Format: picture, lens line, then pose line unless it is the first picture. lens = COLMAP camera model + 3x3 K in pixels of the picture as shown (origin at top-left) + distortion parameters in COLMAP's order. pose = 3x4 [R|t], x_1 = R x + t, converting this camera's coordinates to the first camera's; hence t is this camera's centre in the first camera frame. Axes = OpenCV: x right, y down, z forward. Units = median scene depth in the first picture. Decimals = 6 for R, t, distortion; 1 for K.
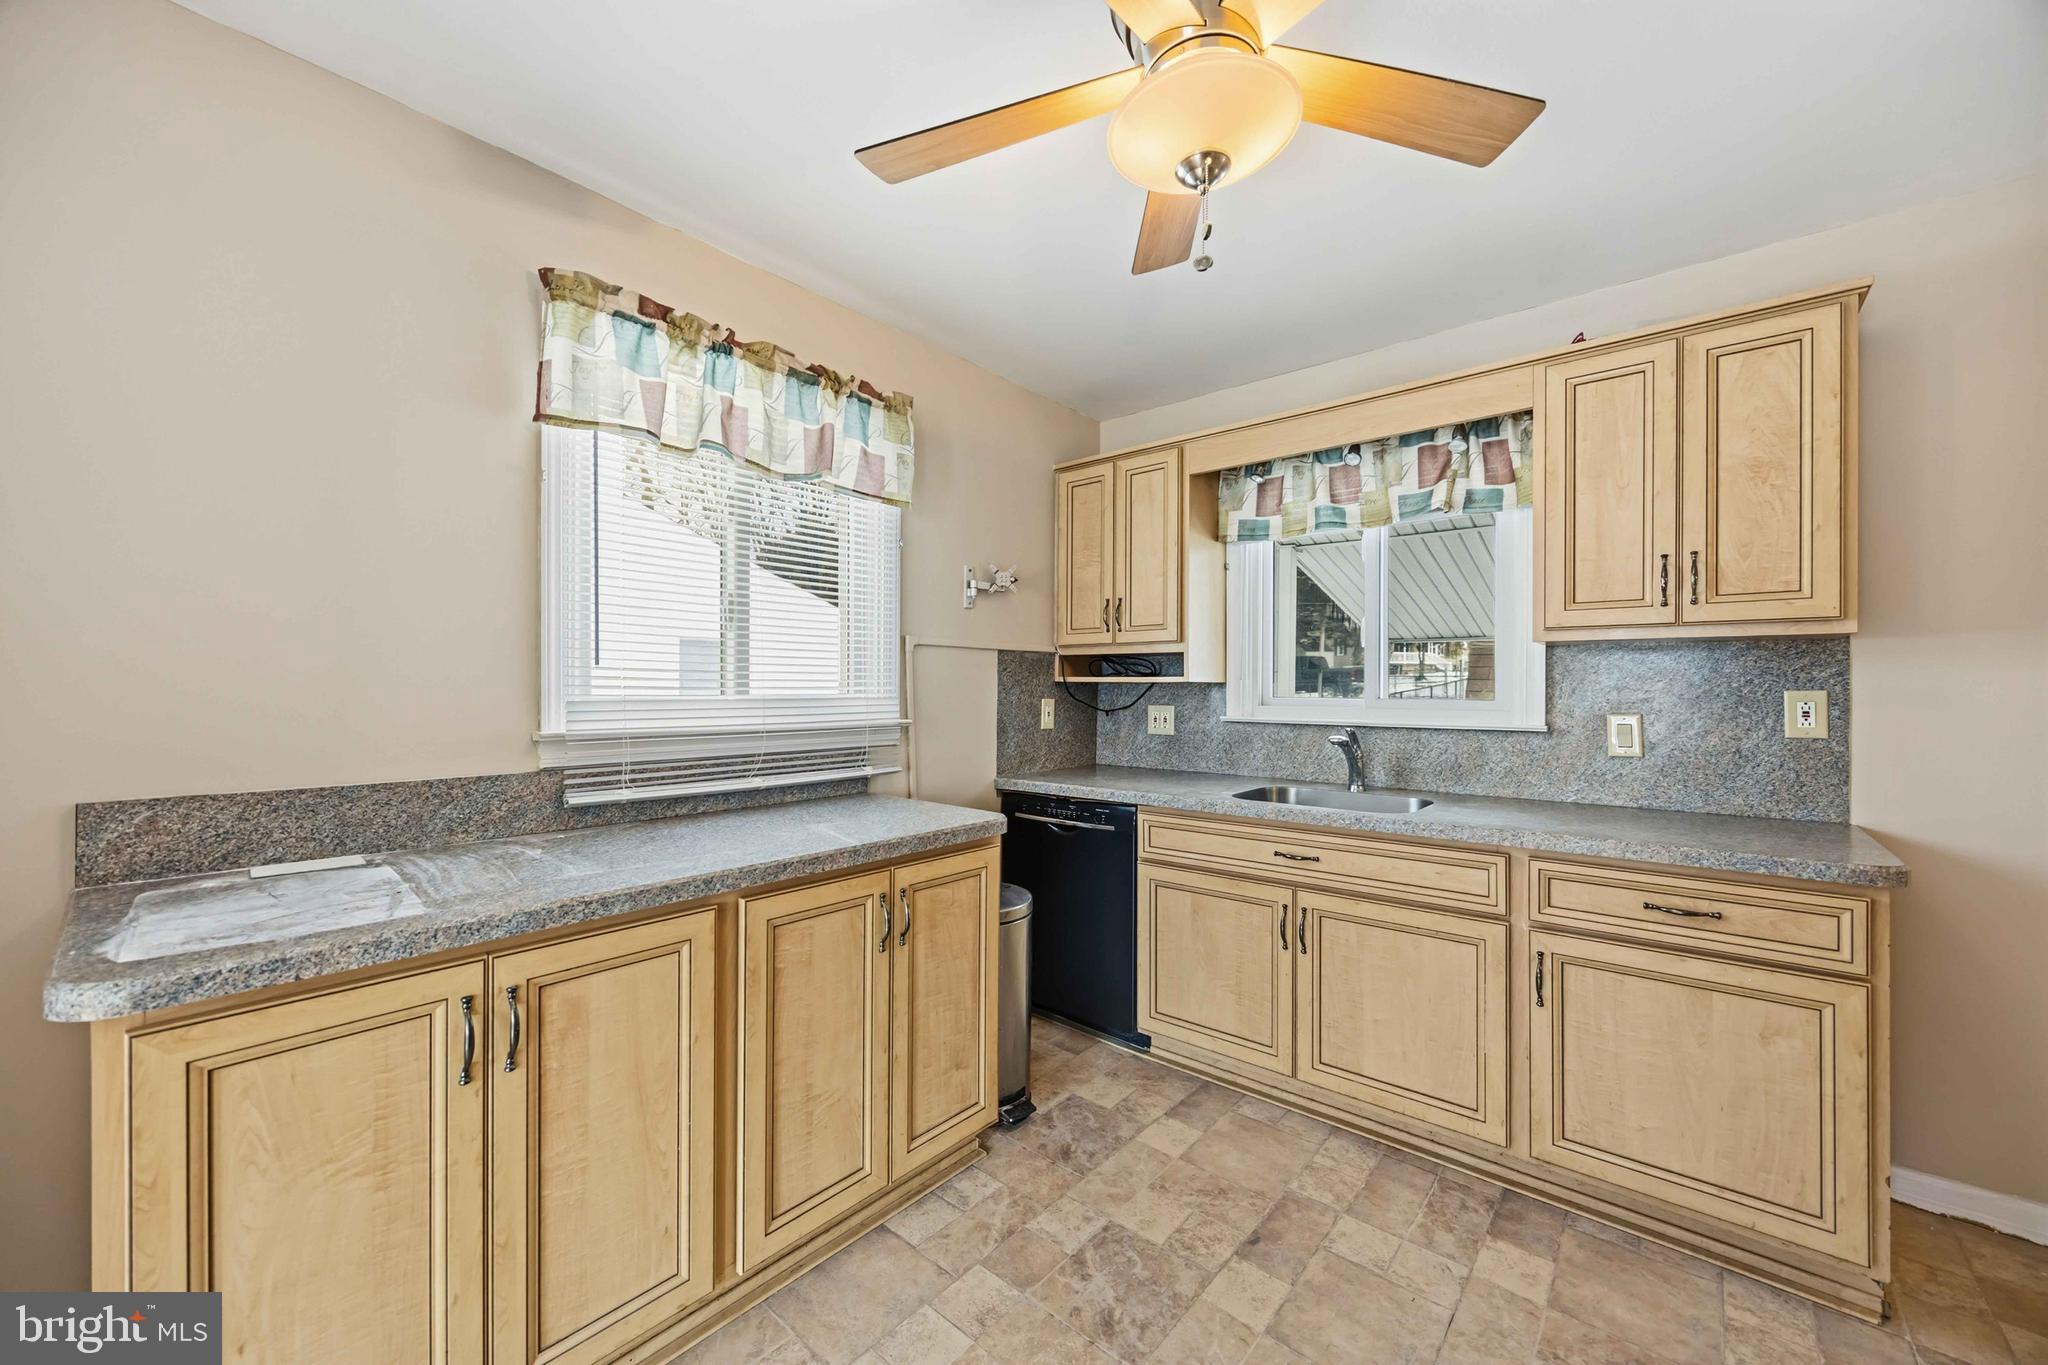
lens RADIAL K [[789.2, 0, 1020.7], [0, 789.2, 683.3], [0, 0, 1]] dist [-0.003022, -0.000044]
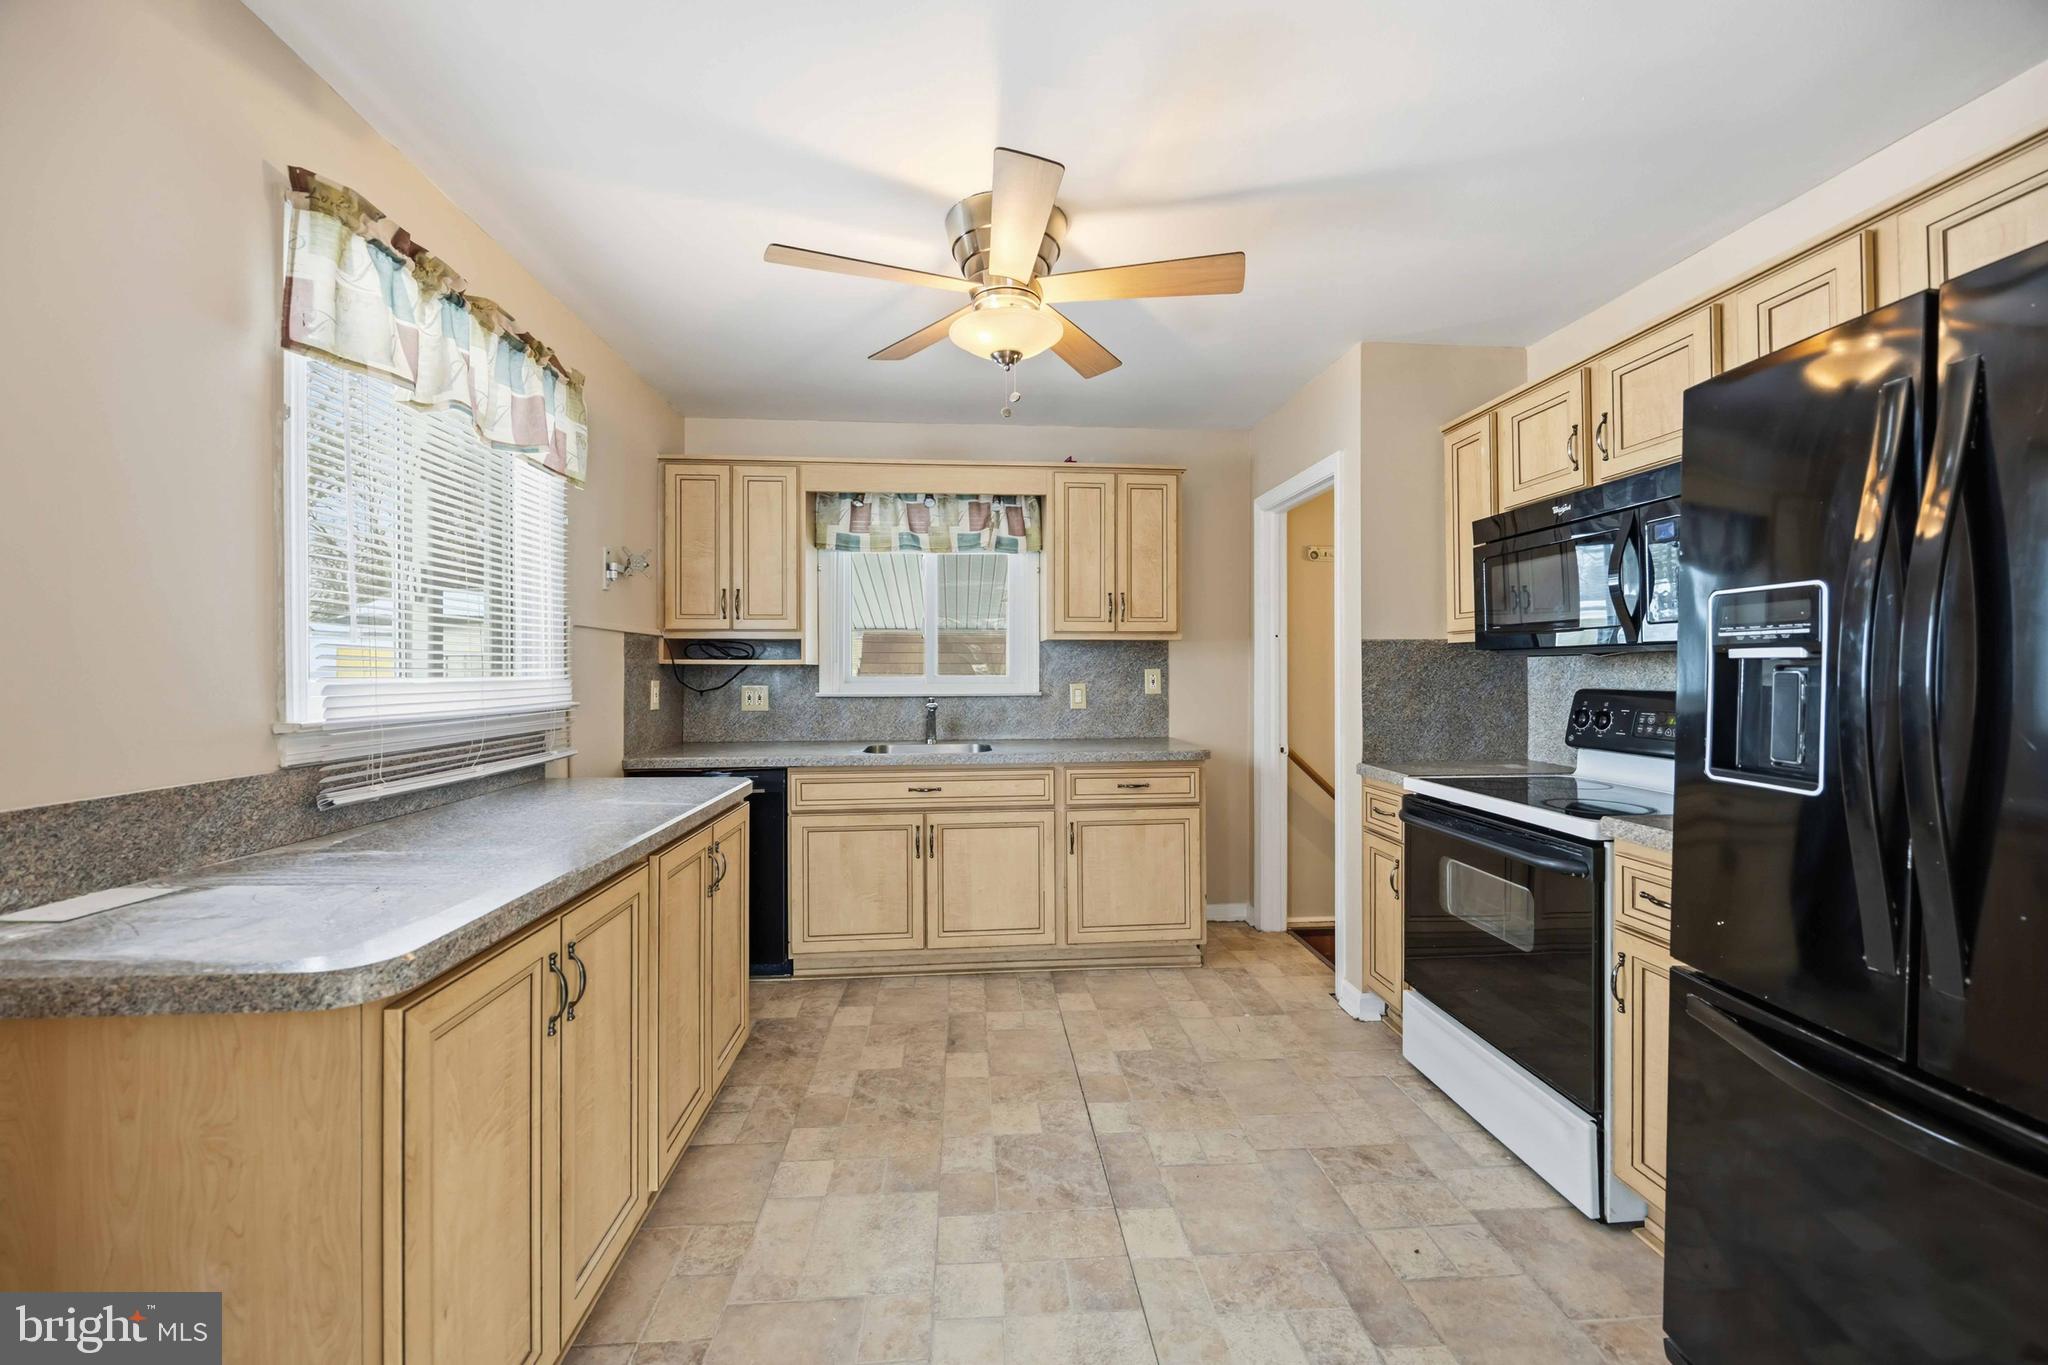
lens RADIAL K [[789.2, 0, 1051.8], [0, 789.2, 666.4], [0, 0, 1]] dist [-0.003022, -0.000044]
pose [[0.685770, -0.000814, 0.727818, -0.653037], [0.001736, 0.999998, -0.000517, 0.004392], [-0.727816, 0.001618, 0.685770, -0.150945]]
